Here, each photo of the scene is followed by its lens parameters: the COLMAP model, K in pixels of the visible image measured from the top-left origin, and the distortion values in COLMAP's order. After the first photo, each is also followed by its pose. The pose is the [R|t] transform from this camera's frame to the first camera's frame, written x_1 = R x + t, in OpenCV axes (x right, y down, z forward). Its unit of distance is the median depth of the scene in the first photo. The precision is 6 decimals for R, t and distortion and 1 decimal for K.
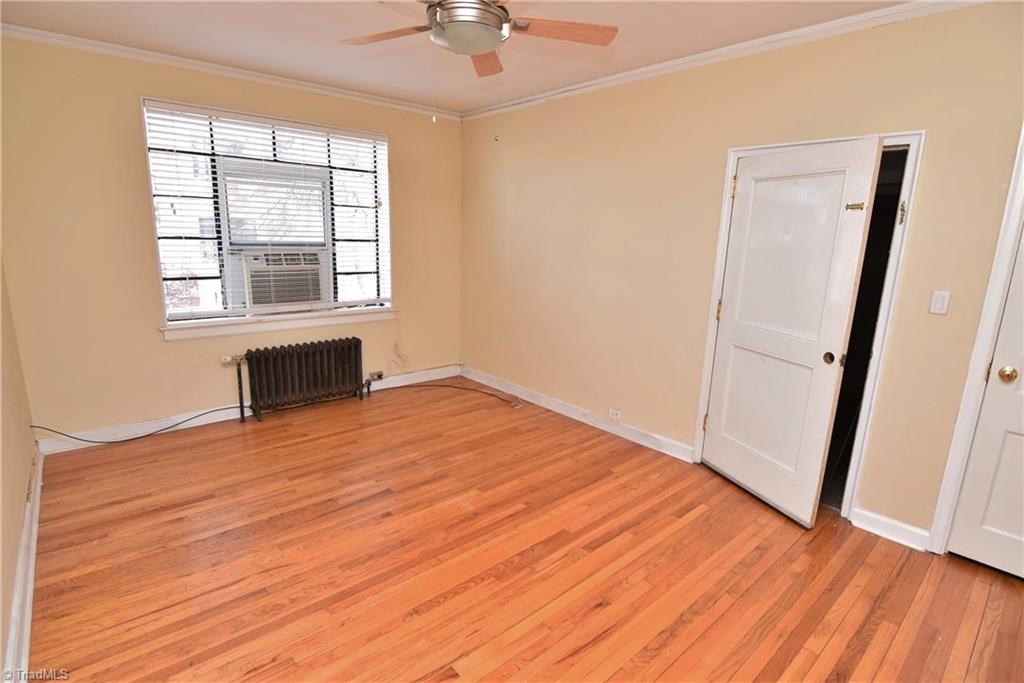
lens RADIAL K [[499.8, 0, 509.0], [0, 499.8, 343.7], [0, 0, 1]] dist [-0.003379, -0.010229]
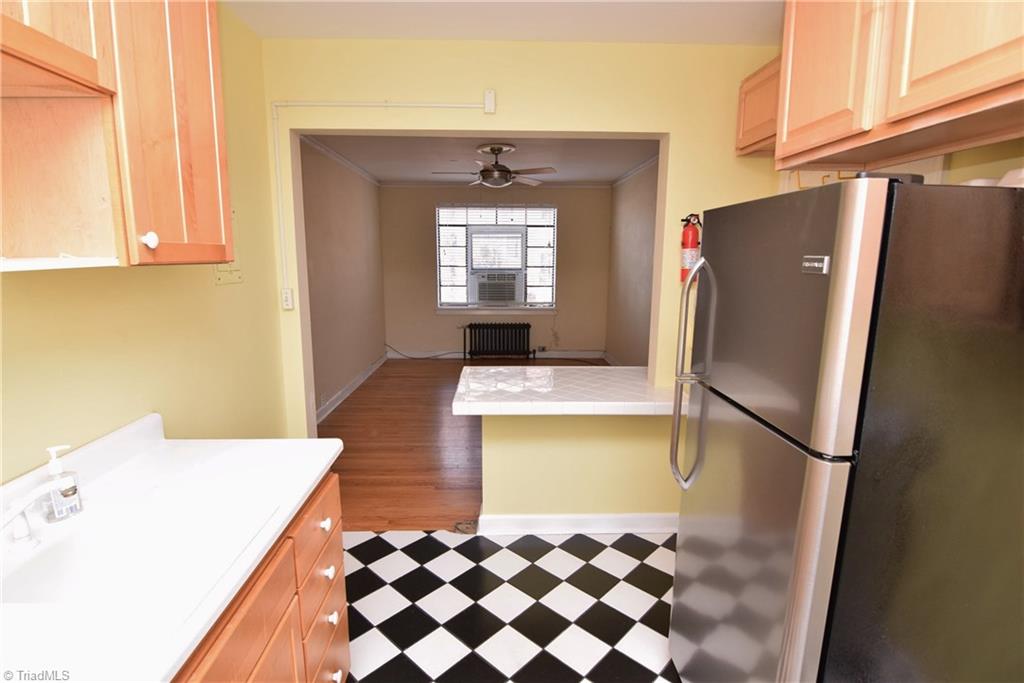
lens RADIAL K [[499.8, 0, 507.7], [0, 499.8, 338.9], [0, 0, 1]] dist [-0.003379, -0.010229]
pose [[0.771842, 0.078333, -0.630971, 0.831312], [-0.121329, 0.992292, -0.025227, 0.106747], [0.624131, 0.096027, 0.775396, -0.415978]]
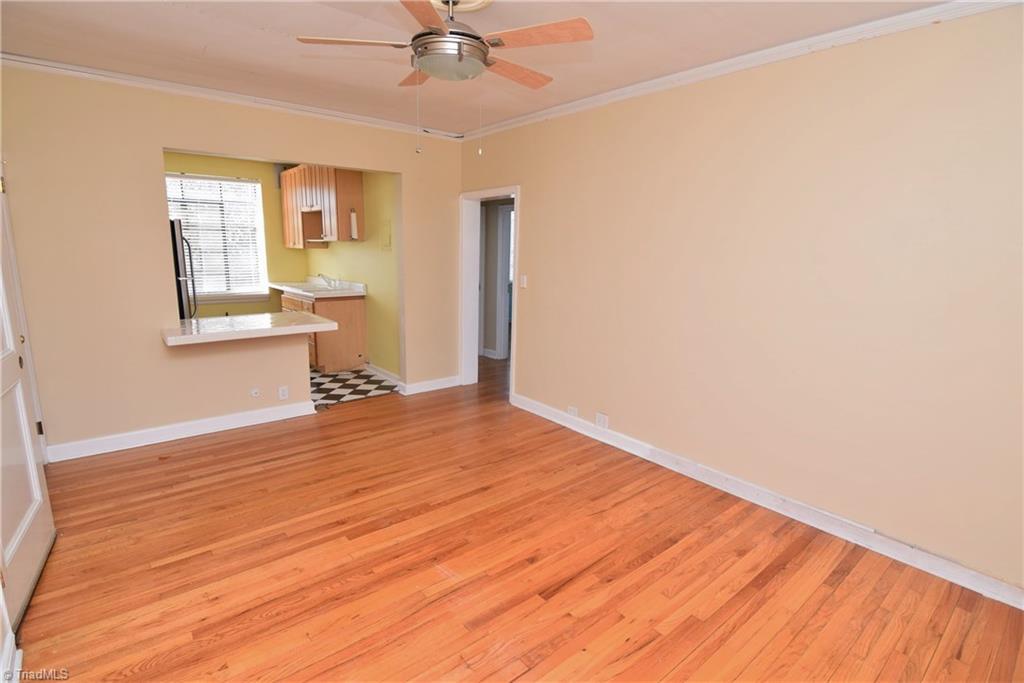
lens RADIAL K [[499.8, 0, 509.7], [0, 499.8, 342.8], [0, 0, 1]] dist [-0.003379, -0.010229]
pose [[-0.998393, -0.054011, 0.017136, -0.140014], [-0.042596, 0.914808, 0.401635, -0.272425], [-0.037368, 0.400260, -0.915639, 1.186933]]
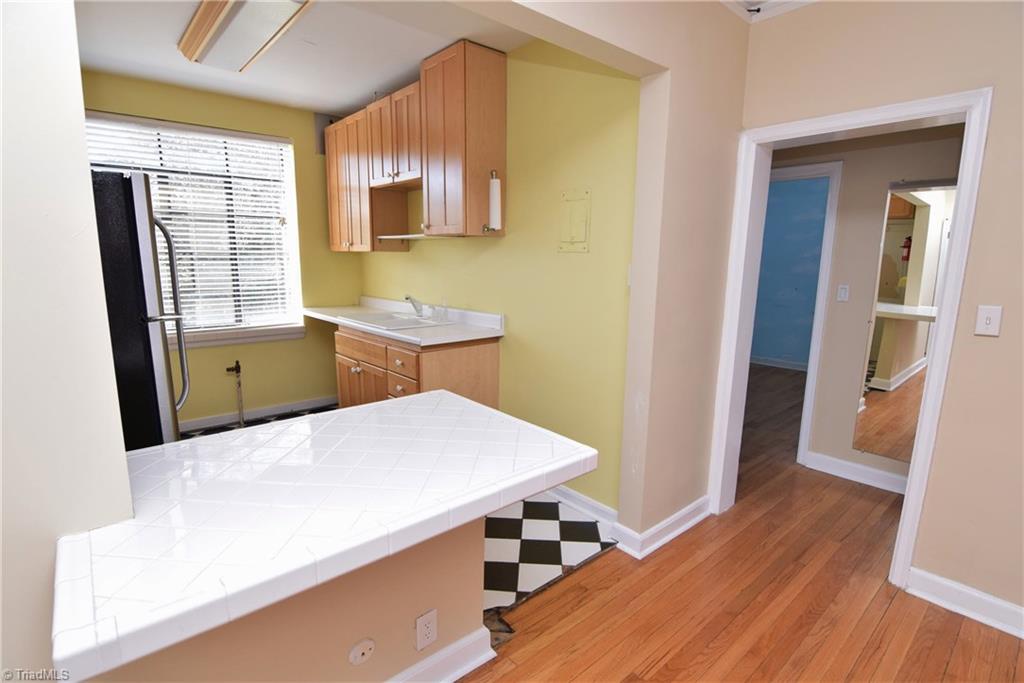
lens RADIAL K [[499.8, 0, 509.6], [0, 499.8, 342.5], [0, 0, 1]] dist [-0.003379, -0.010229]
pose [[-0.999075, -0.042931, -0.002286, 0.325473], [-0.040496, 0.921905, 0.385294, -0.080357], [-0.014434, 0.385030, -0.922791, 0.511140]]
